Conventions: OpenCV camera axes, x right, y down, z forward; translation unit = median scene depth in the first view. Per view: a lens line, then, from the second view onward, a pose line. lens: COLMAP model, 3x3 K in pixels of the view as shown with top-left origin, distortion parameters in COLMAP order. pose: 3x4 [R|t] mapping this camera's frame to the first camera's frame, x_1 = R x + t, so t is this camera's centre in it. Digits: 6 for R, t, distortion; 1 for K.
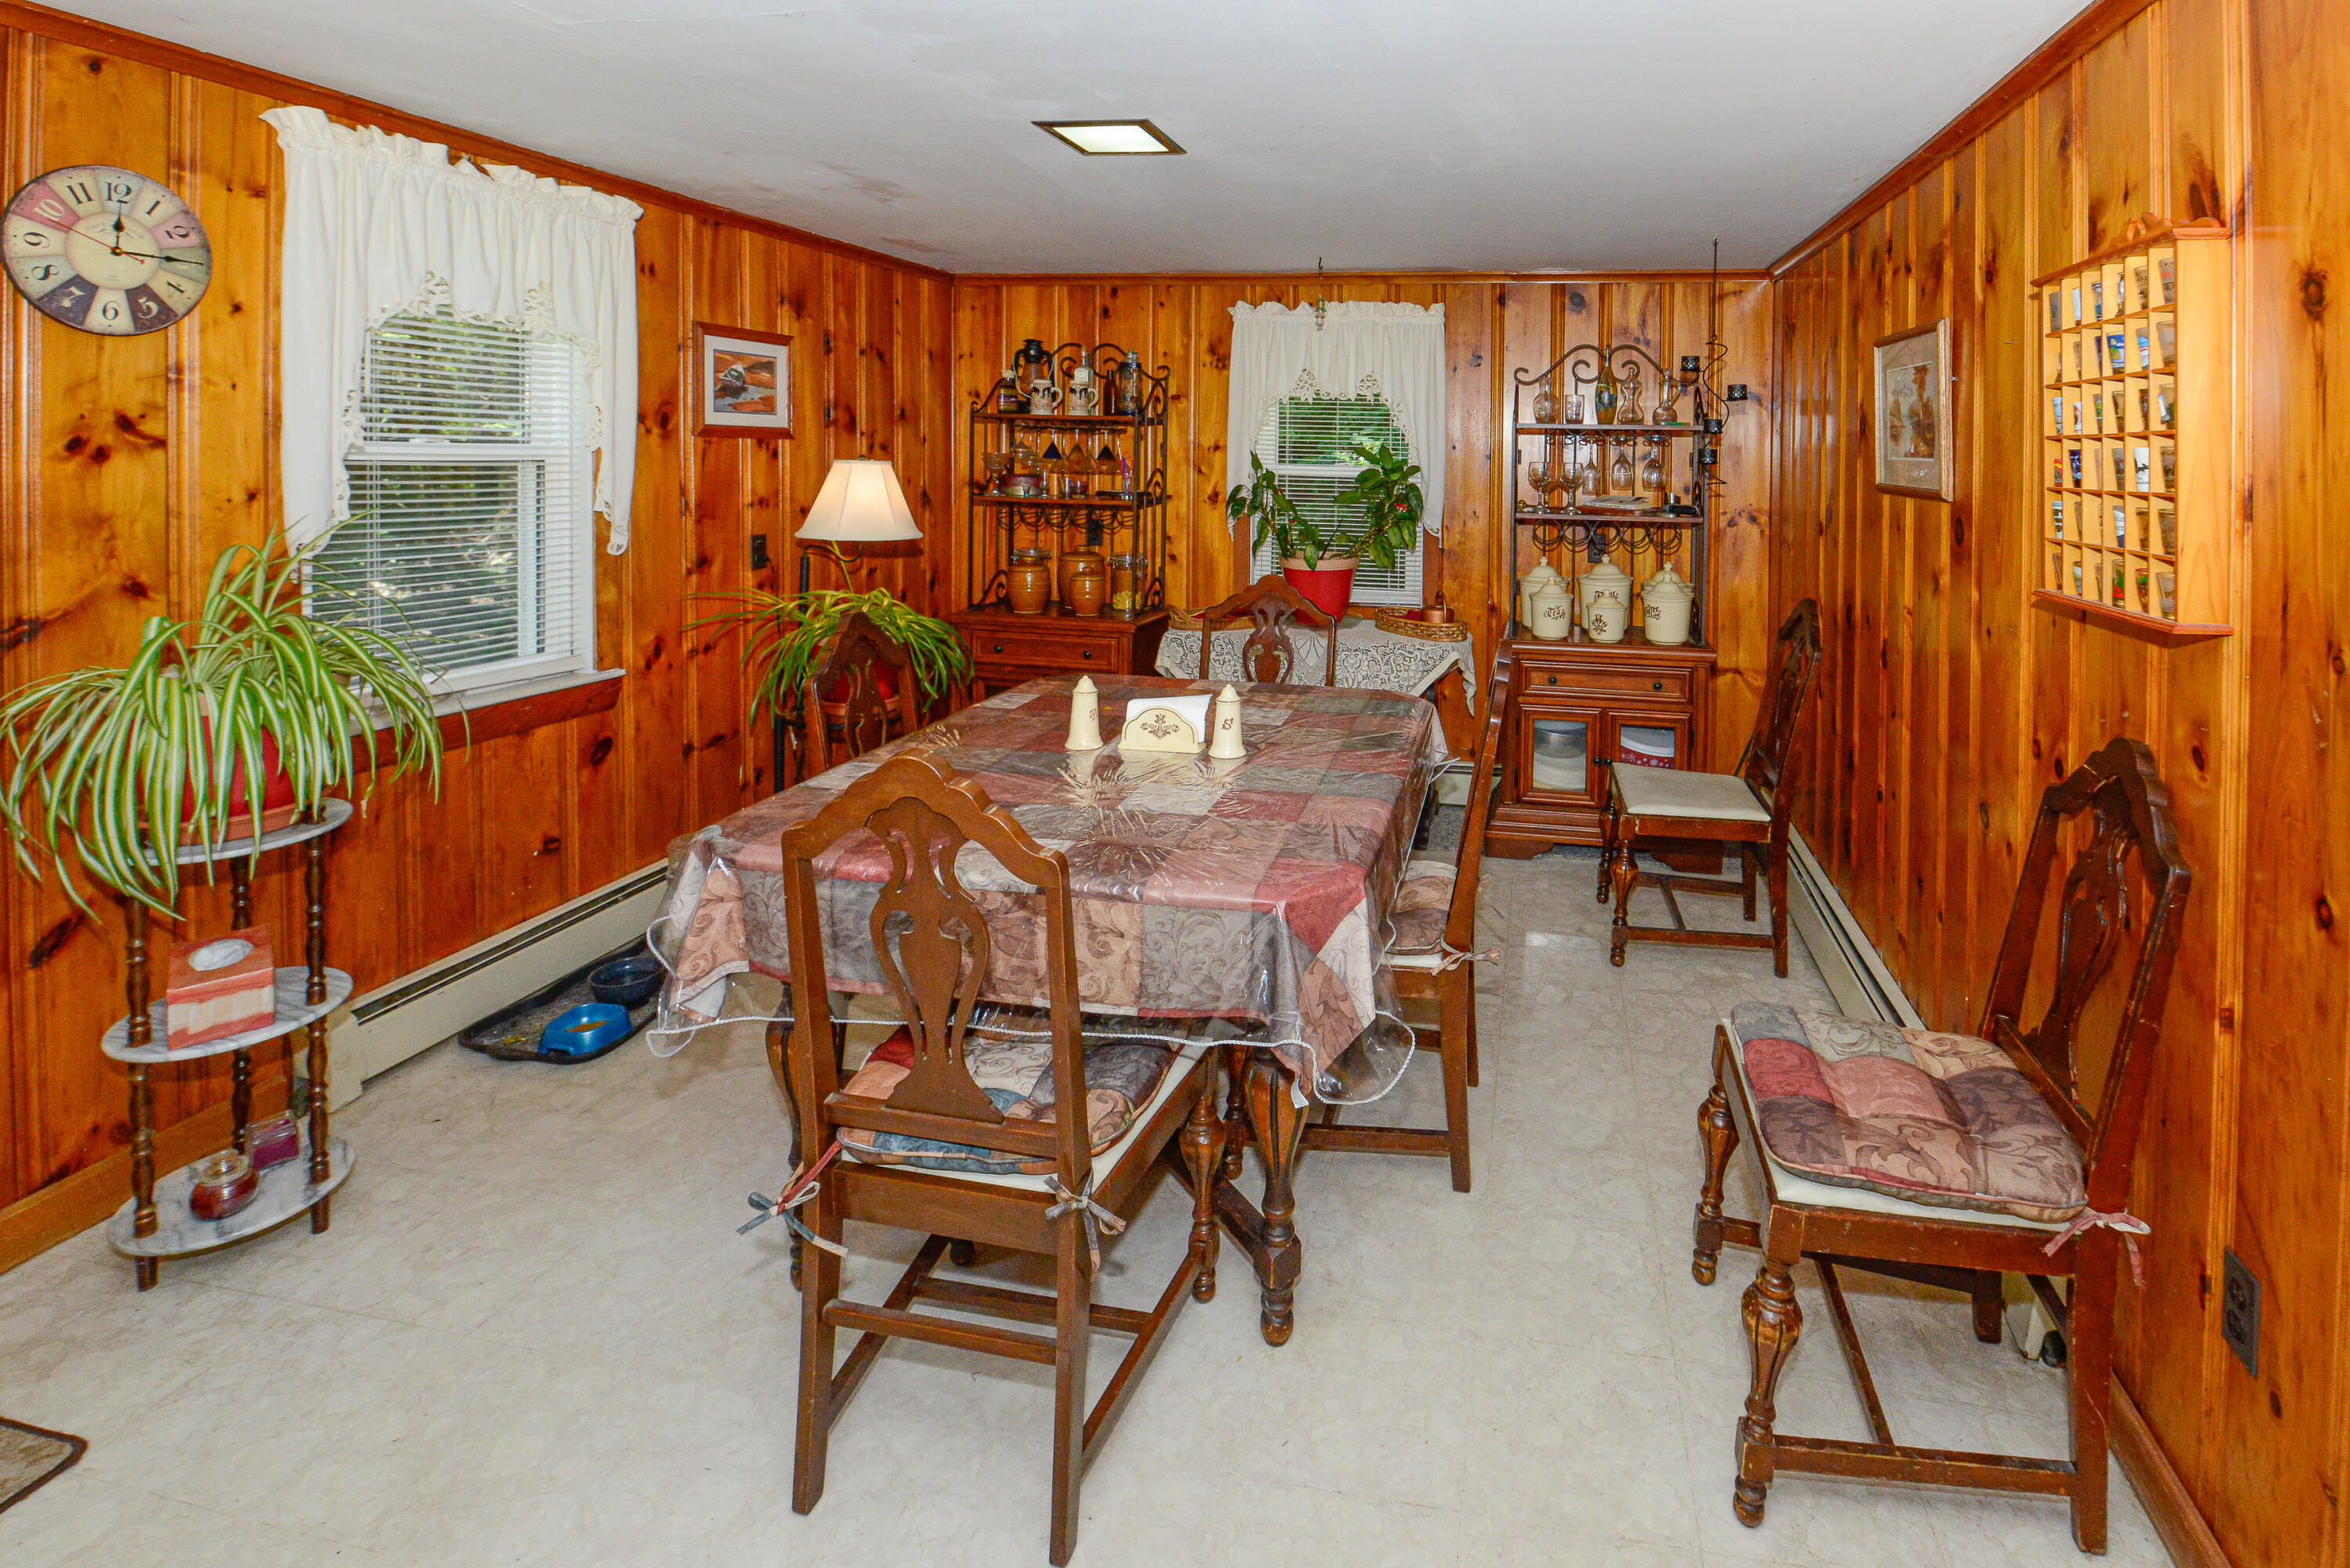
lens RADIAL K [[1032.3, 0, 1167.7], [0, 1032.3, 679.8], [0, 0, 1]] dist [-0.001219, -0.009251]
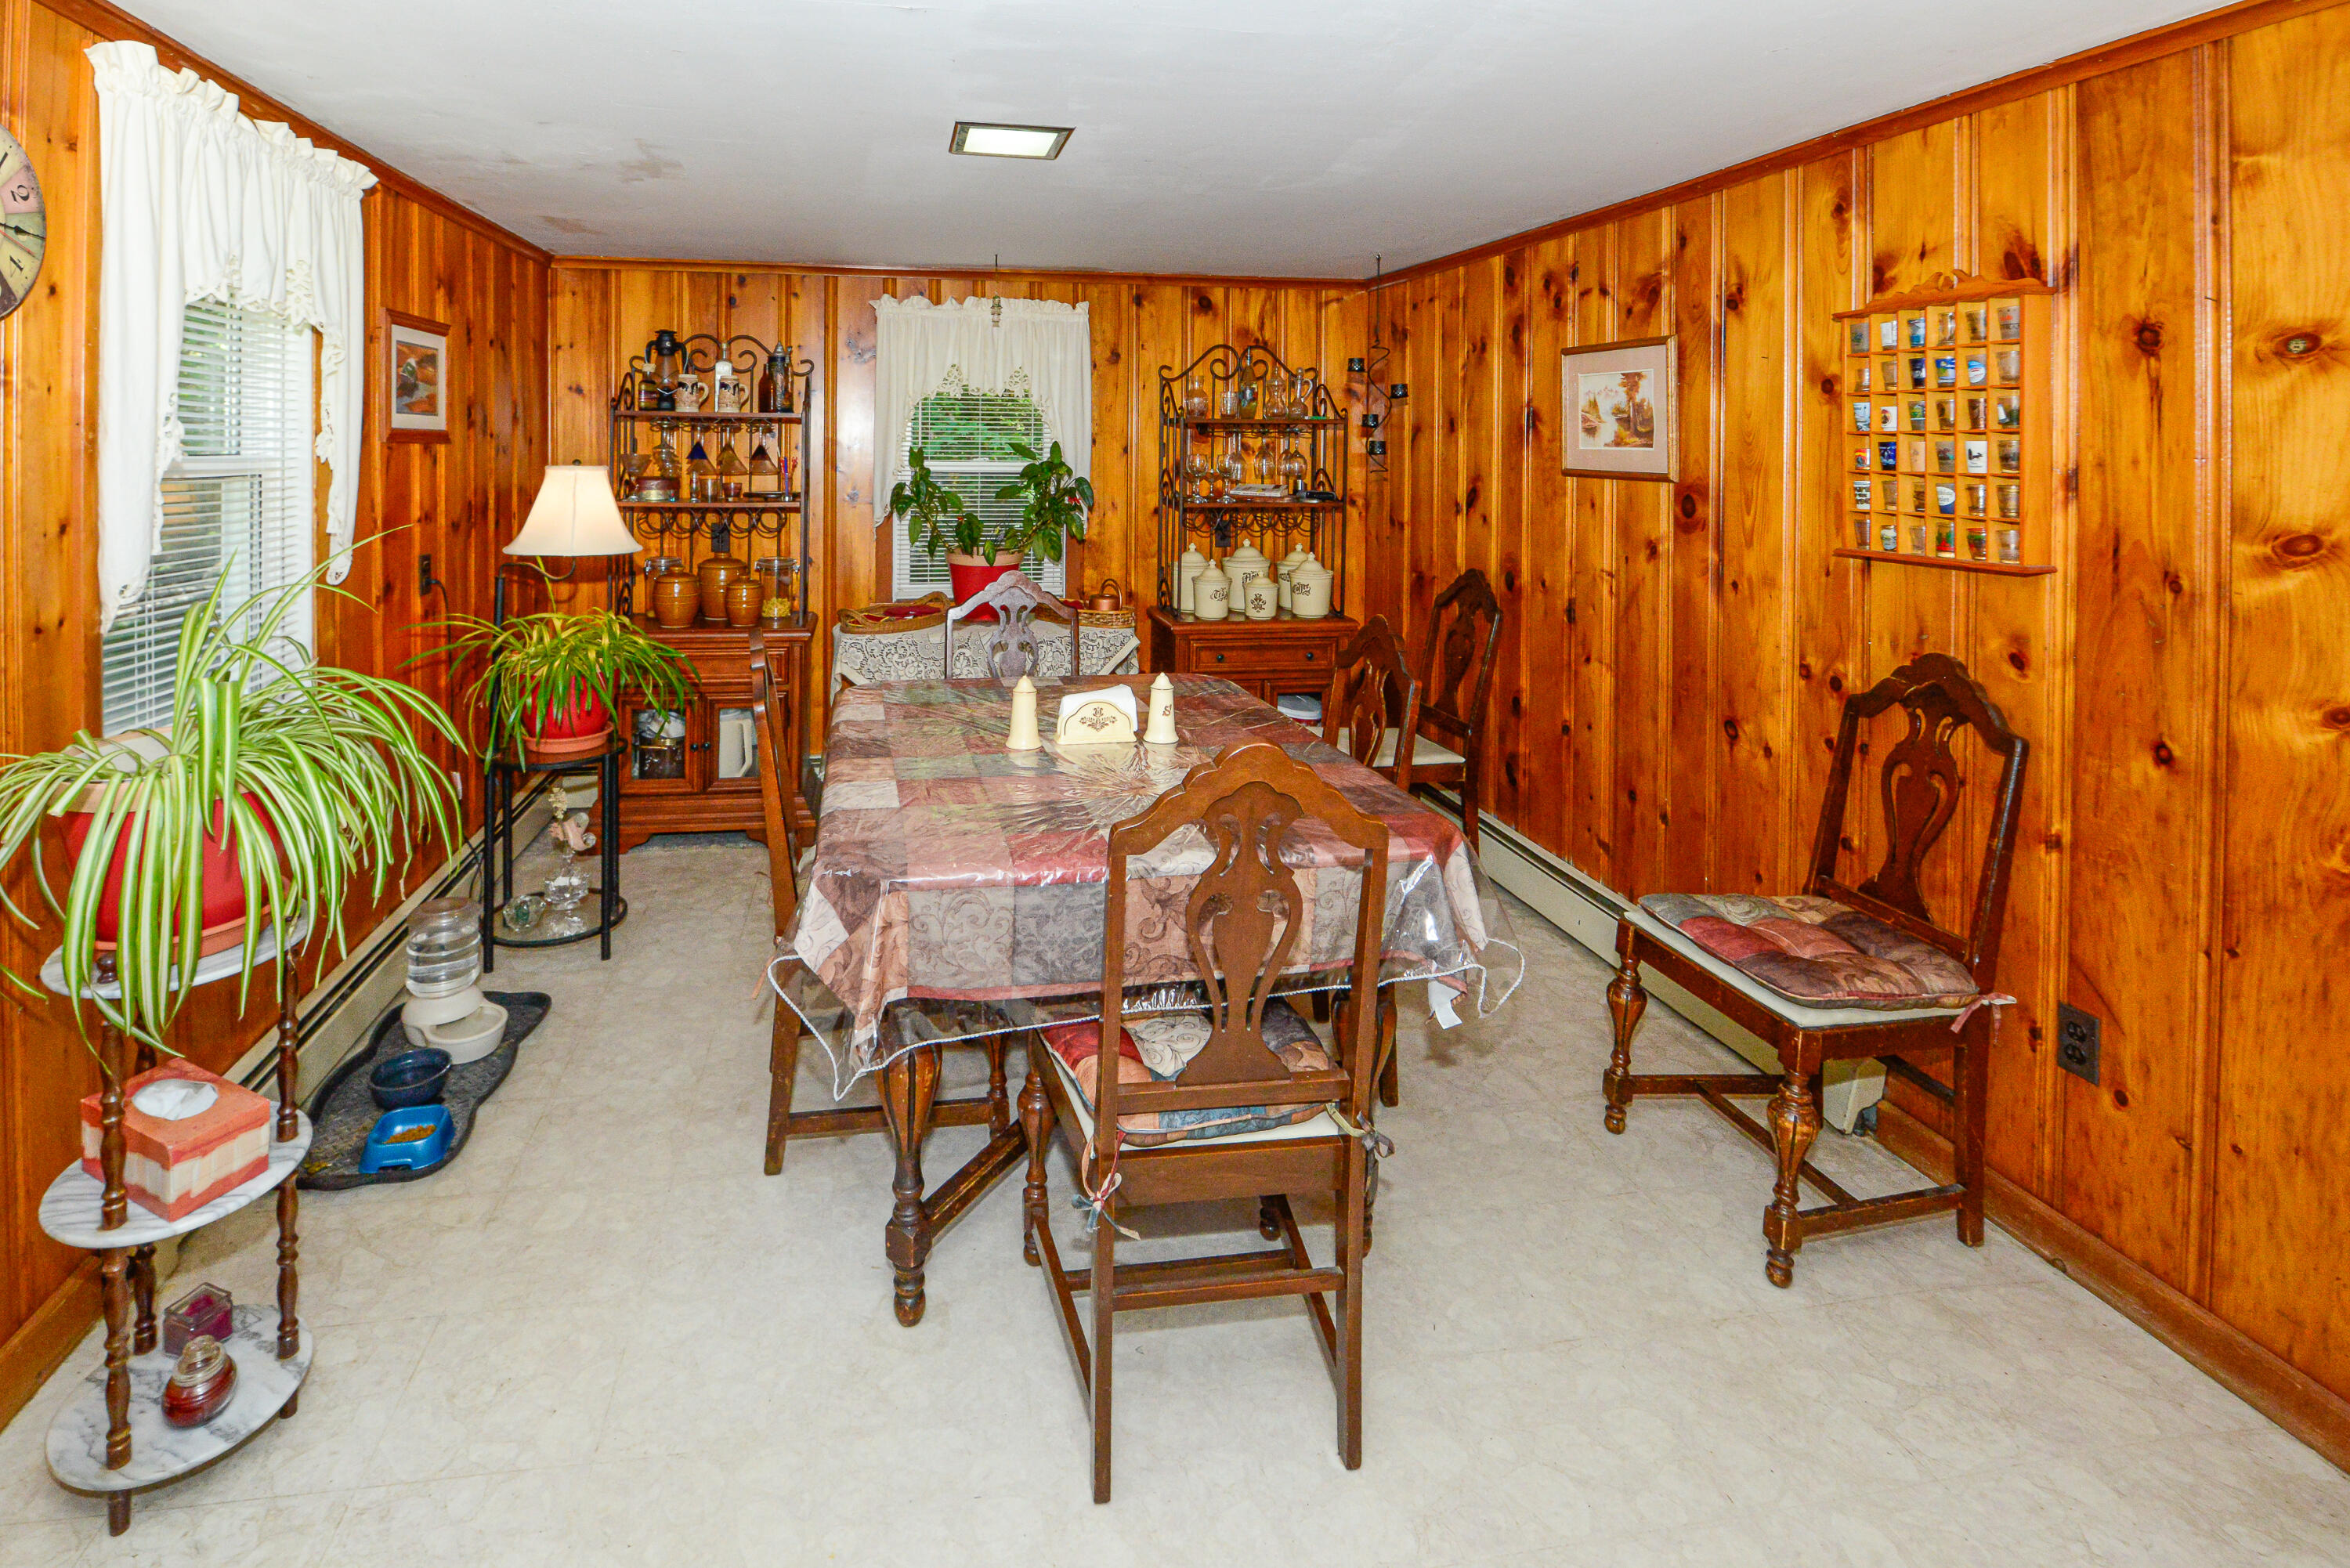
lens RADIAL K [[1035.5, 0, 1119.2], [0, 1035.5, 682.9], [0, 0, 1]] dist [-0.000596, -0.008174]
pose [[0.951820, -0.081239, 0.295700, -0.287921], [0.079275, 0.996678, 0.018649, -0.008948], [-0.296233, 0.005691, 0.955099, 0.005091]]
